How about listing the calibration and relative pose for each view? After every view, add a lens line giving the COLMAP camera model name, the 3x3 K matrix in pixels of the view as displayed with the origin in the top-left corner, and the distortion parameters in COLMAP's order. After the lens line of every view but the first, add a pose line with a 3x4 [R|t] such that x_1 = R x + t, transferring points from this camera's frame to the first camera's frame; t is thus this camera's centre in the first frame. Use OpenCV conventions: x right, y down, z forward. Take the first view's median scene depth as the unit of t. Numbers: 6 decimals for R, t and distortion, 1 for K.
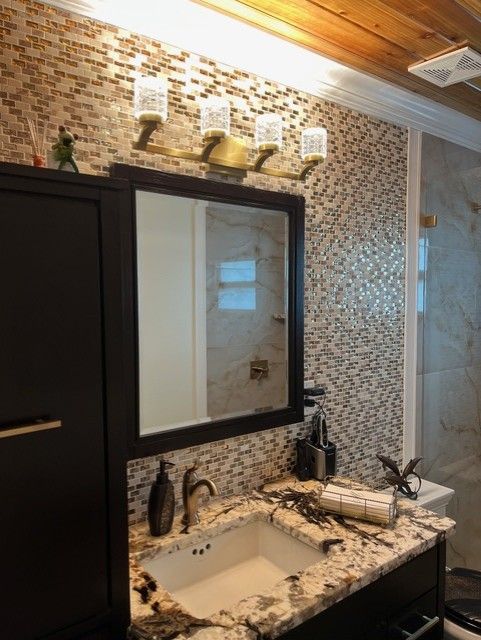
lens RADIAL K [[490.4, 0, 240.5], [0, 490.4, 320.0], [0, 0, 1]] dist [0.080990, -0.103267]
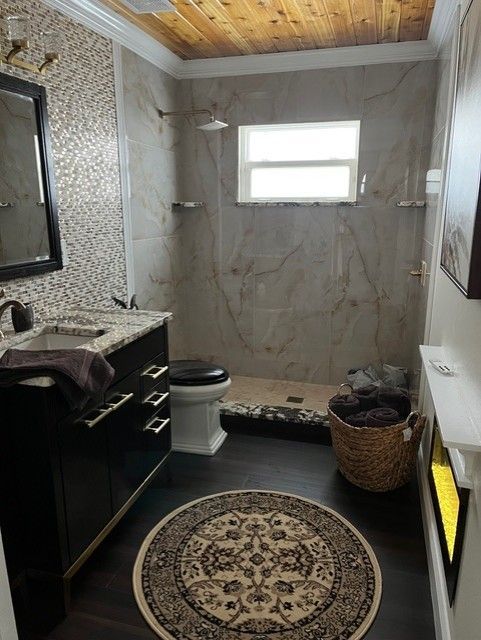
lens RADIAL K [[490.4, 0, 240.5], [0, 490.4, 320.0], [0, 0, 1]] dist [0.080990, -0.103267]
pose [[0.810467, -0.132263, 0.570657, -0.232878], [0.026092, 0.981361, 0.190396, 0.085845], [-0.585203, -0.139420, 0.798812, -0.325803]]
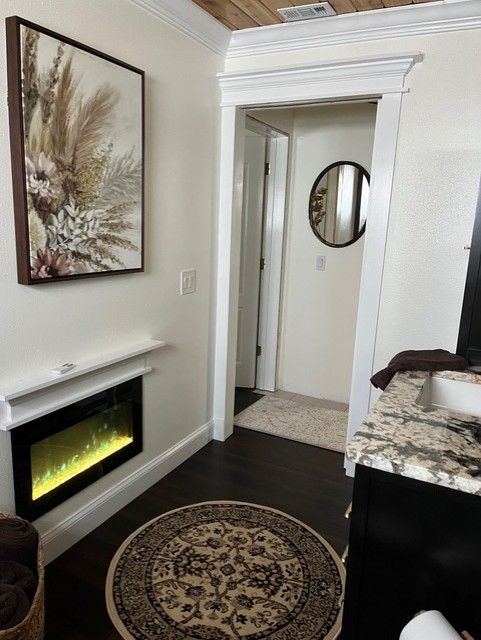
lens RADIAL K [[490.4, 0, 240.5], [0, 490.4, 320.0], [0, 0, 1]] dist [0.080990, -0.103267]
pose [[-0.906765, 0.062887, -0.416921, 0.655767], [-0.052755, 0.964122, 0.260163, -0.003016], [0.418324, 0.257902, -0.870914, 1.127541]]
